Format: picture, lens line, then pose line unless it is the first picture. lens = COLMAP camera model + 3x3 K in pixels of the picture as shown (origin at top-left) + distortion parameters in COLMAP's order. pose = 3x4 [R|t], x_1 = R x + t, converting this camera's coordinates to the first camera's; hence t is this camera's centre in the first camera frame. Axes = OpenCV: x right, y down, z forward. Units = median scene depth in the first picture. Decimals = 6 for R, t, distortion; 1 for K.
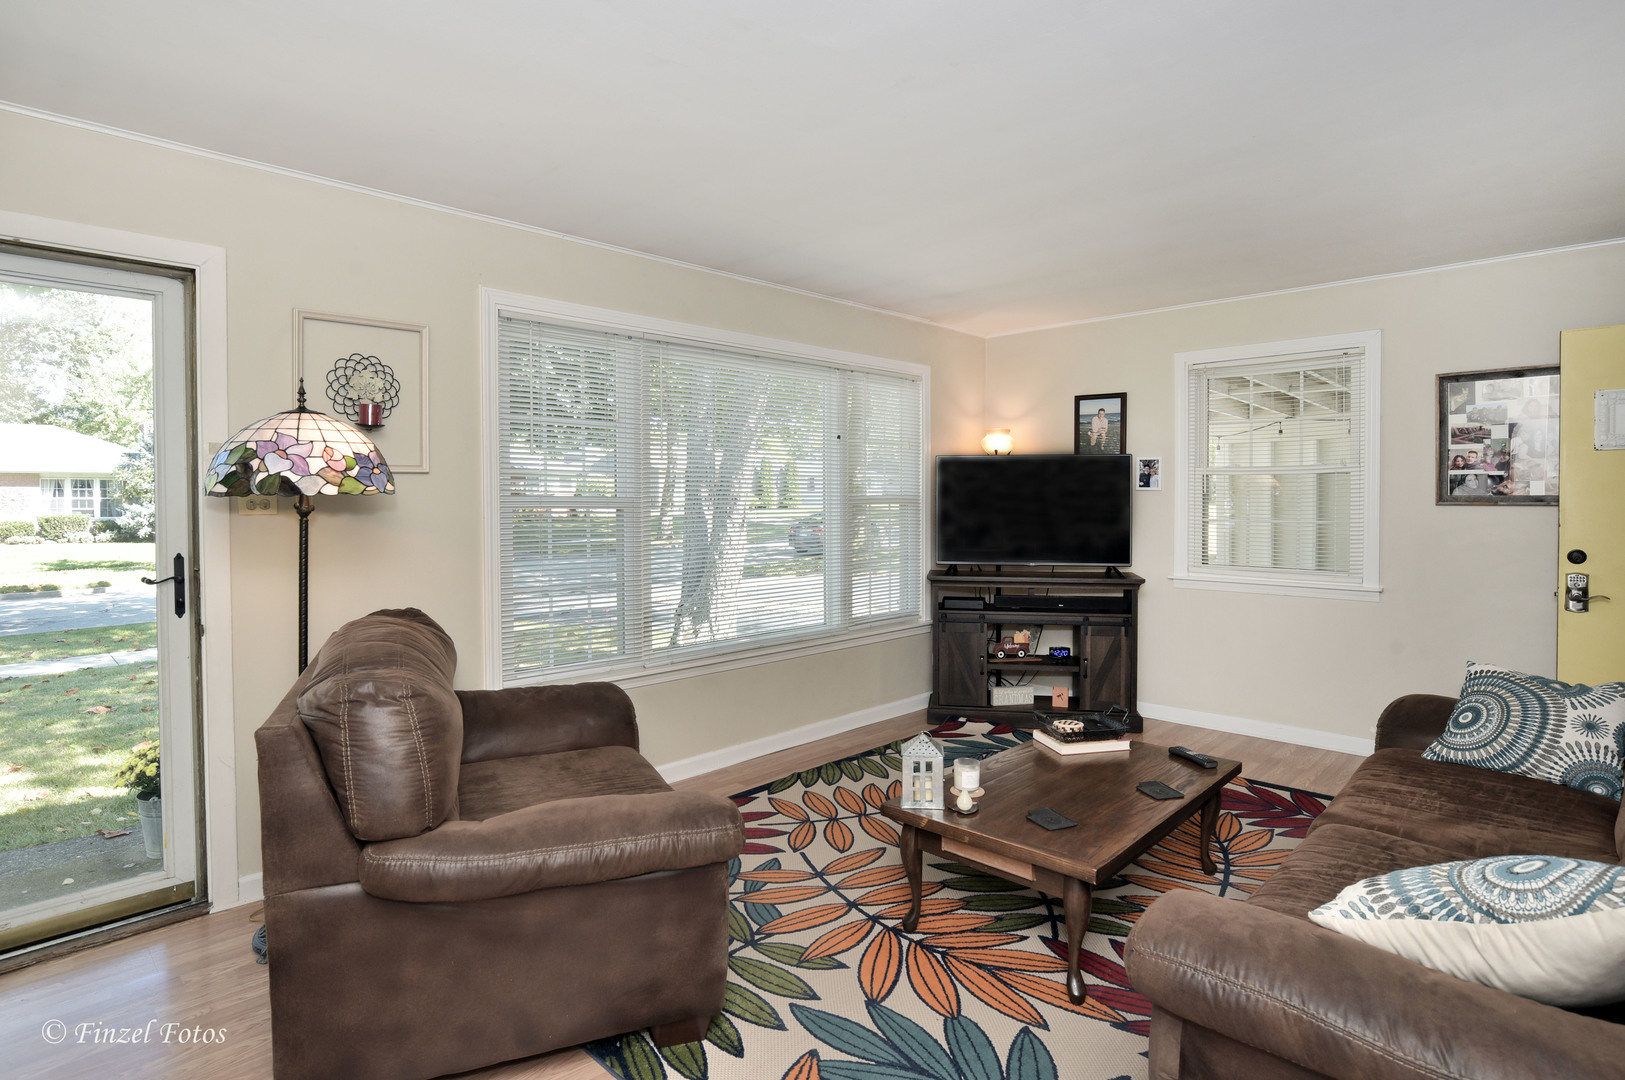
lens RADIAL K [[838.6, 0, 817.0], [0, 838.6, 518.7], [0, 0, 1]] dist [-0.002025, 0.000143]
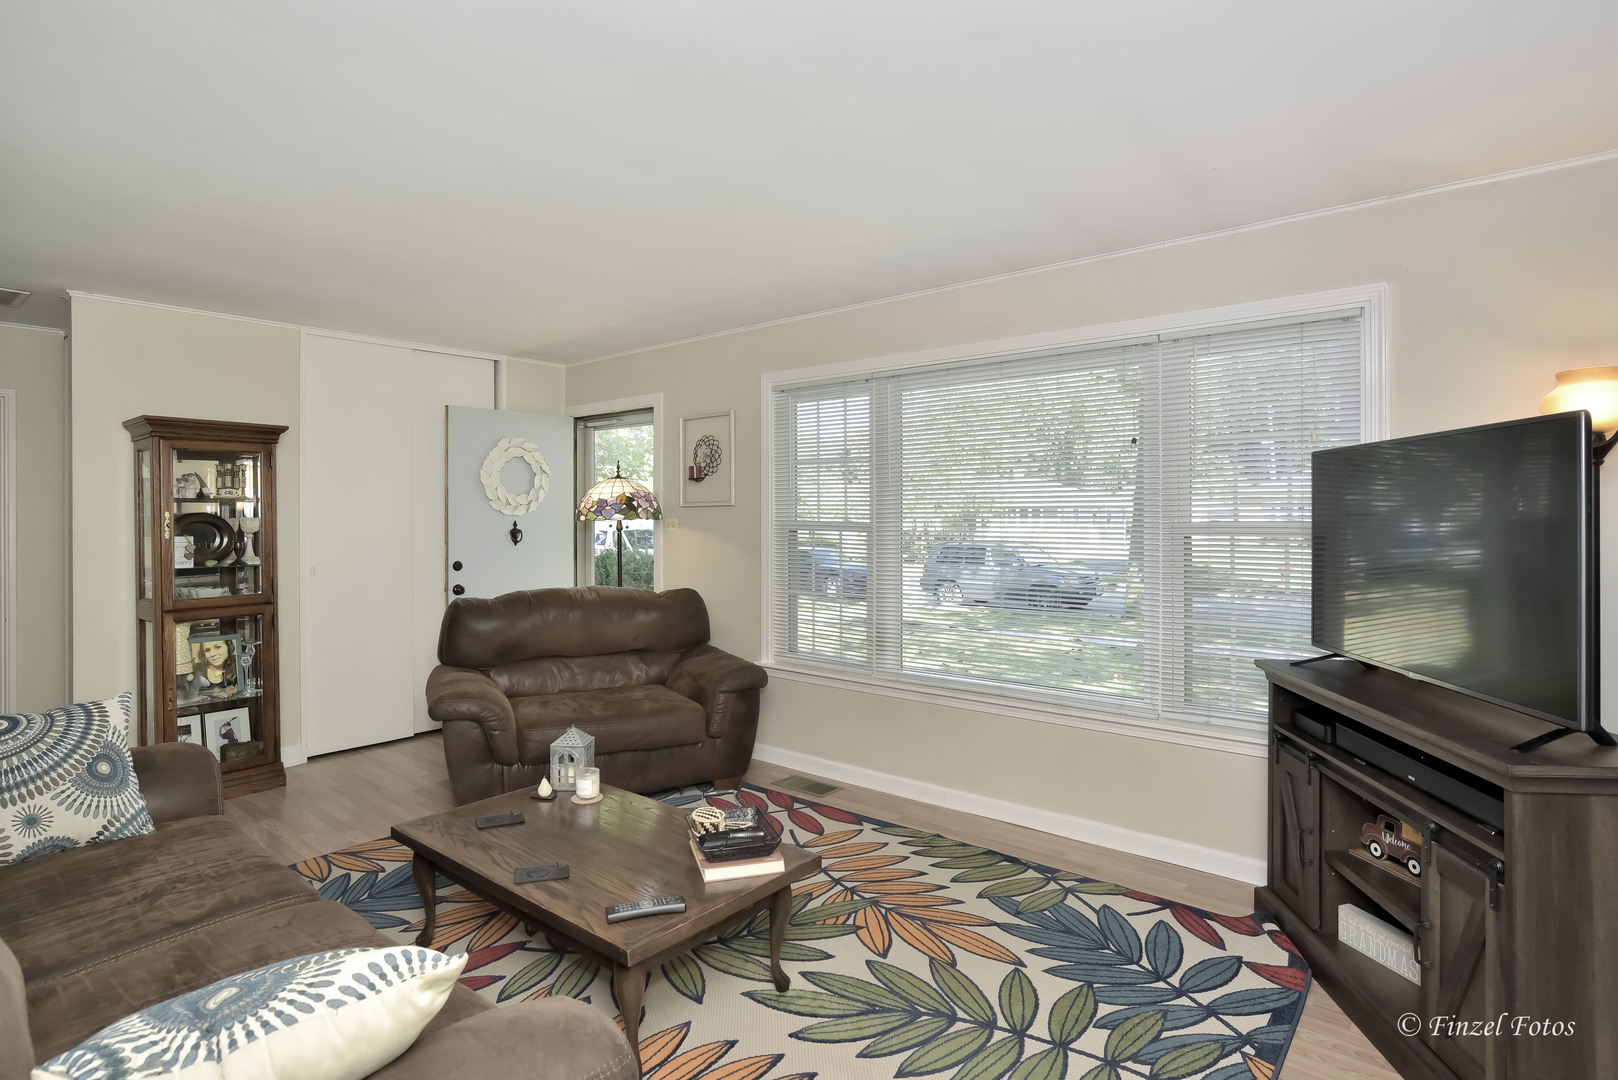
lens RADIAL K [[835.0, 0, 813.5], [0, 835.0, 518.8], [0, 0, 1]] dist [-0.002025, 0.000143]
pose [[0.084986, 0.004786, -0.996371, 0.893724], [-0.023681, 0.999716, 0.002782, -0.030852], [0.996101, 0.023359, 0.085075, 0.838484]]
